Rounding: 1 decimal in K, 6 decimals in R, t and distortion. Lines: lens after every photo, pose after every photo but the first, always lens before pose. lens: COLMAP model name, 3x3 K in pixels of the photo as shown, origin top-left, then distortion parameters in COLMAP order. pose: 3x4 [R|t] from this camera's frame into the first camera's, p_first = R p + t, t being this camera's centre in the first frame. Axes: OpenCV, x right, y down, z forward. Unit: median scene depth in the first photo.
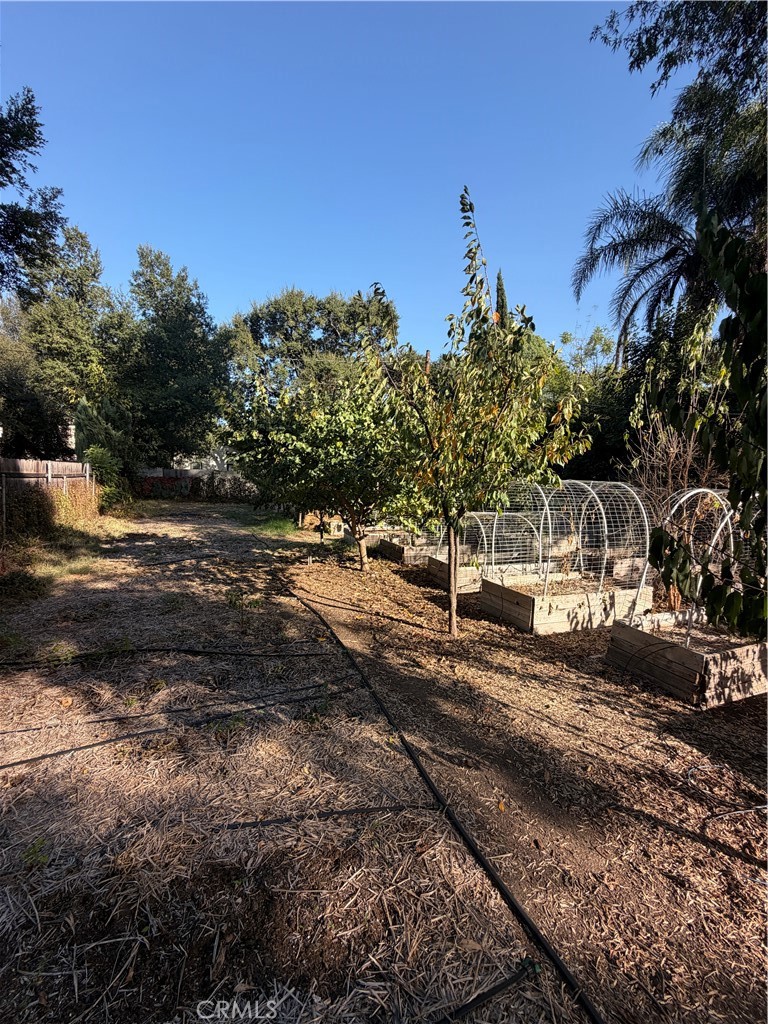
lens RADIAL K [[409.8, 0, 384.0], [0, 409.8, 512.0], [0, 0, 1]] dist [-0.000838, -0.000211]
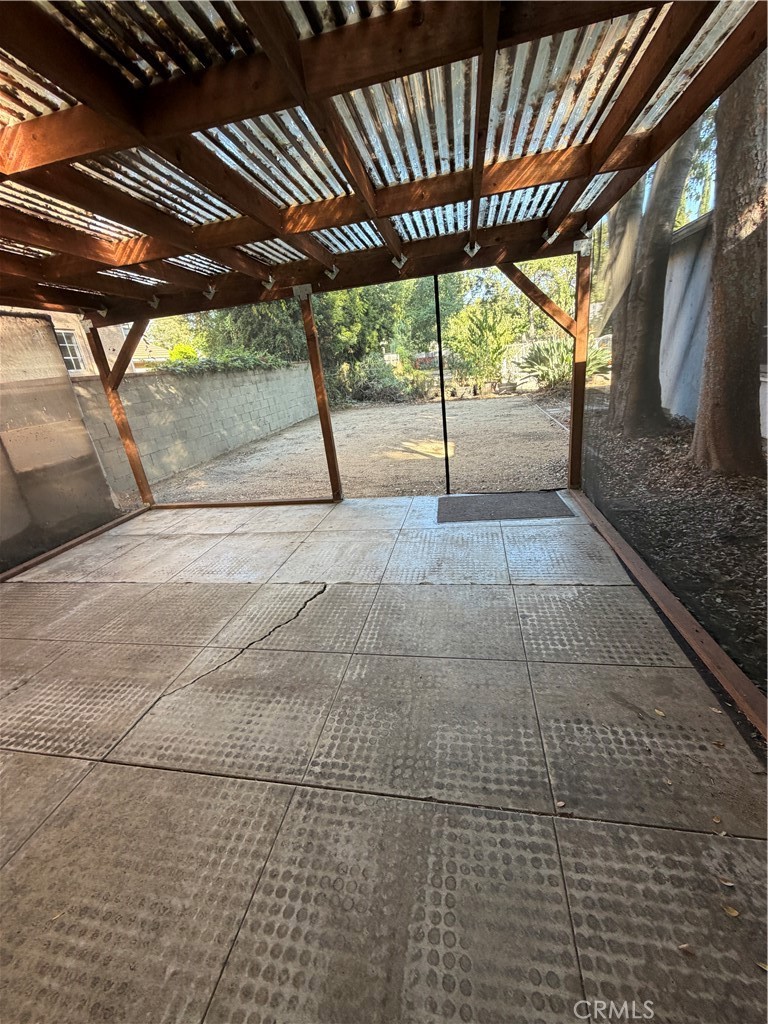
lens RADIAL K [[409.8, 0, 384.0], [0, 409.8, 512.0], [0, 0, 1]] dist [-0.000838, -0.000211]
pose [[0.827634, 0.100061, -0.552277, 0.325229], [0.064678, 0.960423, 0.270934, 0.058646], [0.557529, -0.259954, 0.788406, -0.609253]]
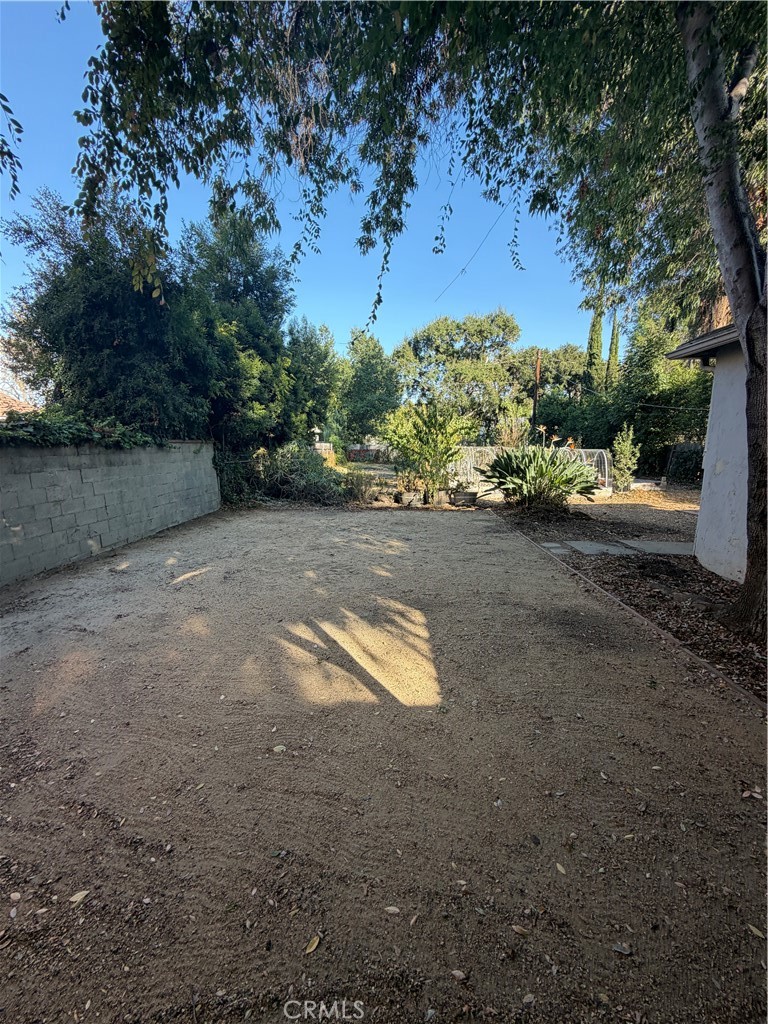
lens RADIAL K [[409.8, 0, 384.0], [0, 409.8, 512.0], [0, 0, 1]] dist [-0.000838, -0.000211]
pose [[0.909383, 0.047720, -0.413213, 0.242530], [-0.018985, 0.997124, 0.073373, 0.042352], [0.415526, -0.058879, 0.907674, -0.470328]]
